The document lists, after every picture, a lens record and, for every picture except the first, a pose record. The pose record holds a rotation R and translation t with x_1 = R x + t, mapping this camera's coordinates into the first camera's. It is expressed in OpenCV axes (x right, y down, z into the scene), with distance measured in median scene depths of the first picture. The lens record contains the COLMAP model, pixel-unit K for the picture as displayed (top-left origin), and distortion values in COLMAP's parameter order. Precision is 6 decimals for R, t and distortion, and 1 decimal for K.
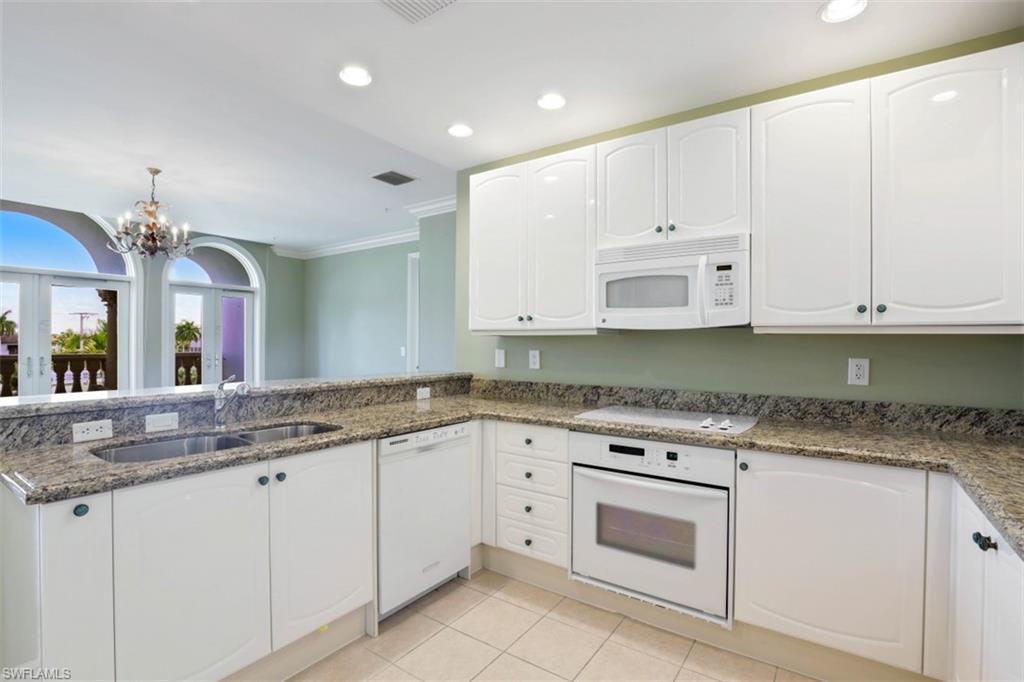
lens RADIAL K [[480.7, 0, 515.0], [0, 480.7, 343.5], [0, 0, 1]] dist [-0.024334, 0.000943]
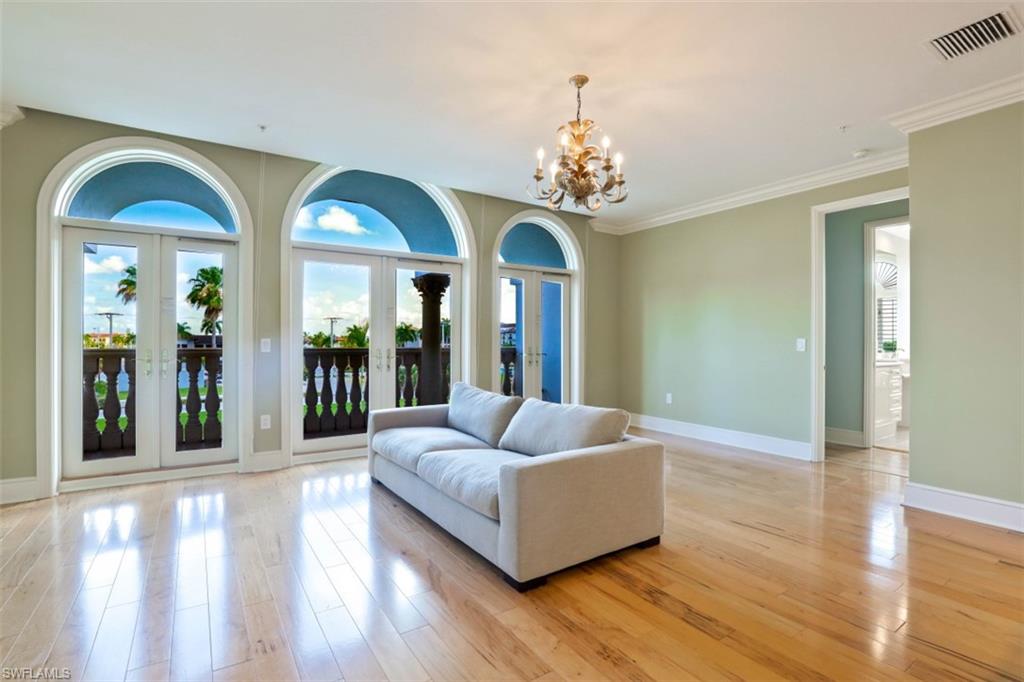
lens RADIAL K [[483.7, 0, 523.0], [0, 483.7, 341.3], [0, 0, 1]] dist [-0.032416, 0.000422]
pose [[0.936265, -0.001000, -0.351293, -0.341189], [-0.000838, 0.999987, -0.005082, 0.014218], [0.351294, 0.005053, 0.936252, 0.176447]]
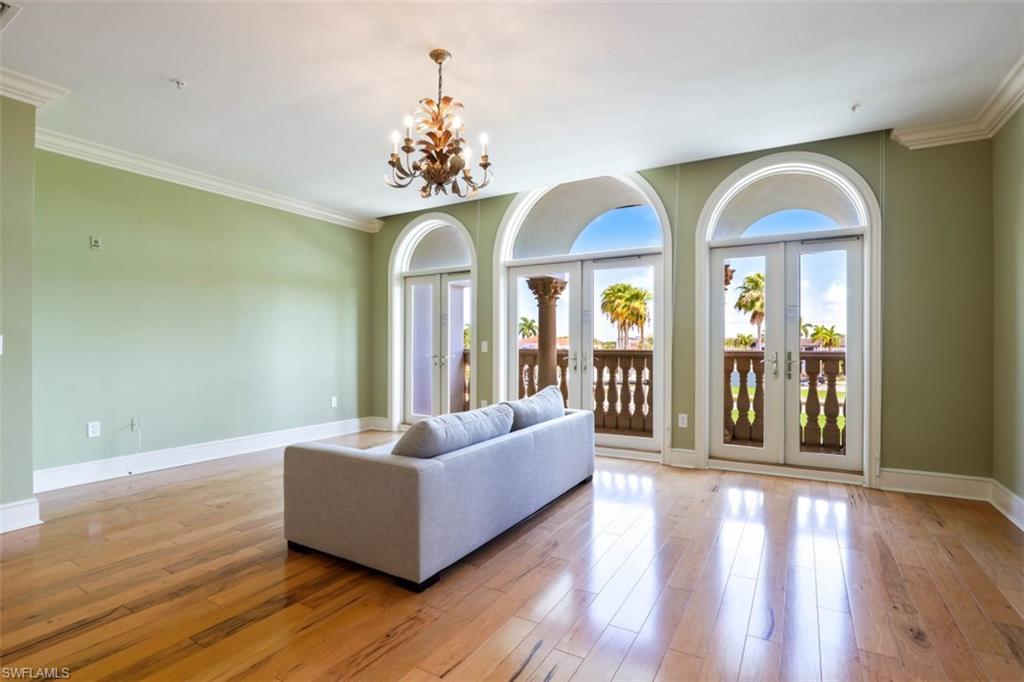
lens RADIAL K [[489.0, 0, 512.0], [0, 489.0, 341.0], [0, 0, 1]] dist [-0.020199, 0.000296]
pose [[0.071481, -0.008337, -0.997407, 0.114998], [-0.005517, 0.999946, -0.008753, 0.014077], [0.997427, 0.006128, 0.071431, 0.875095]]
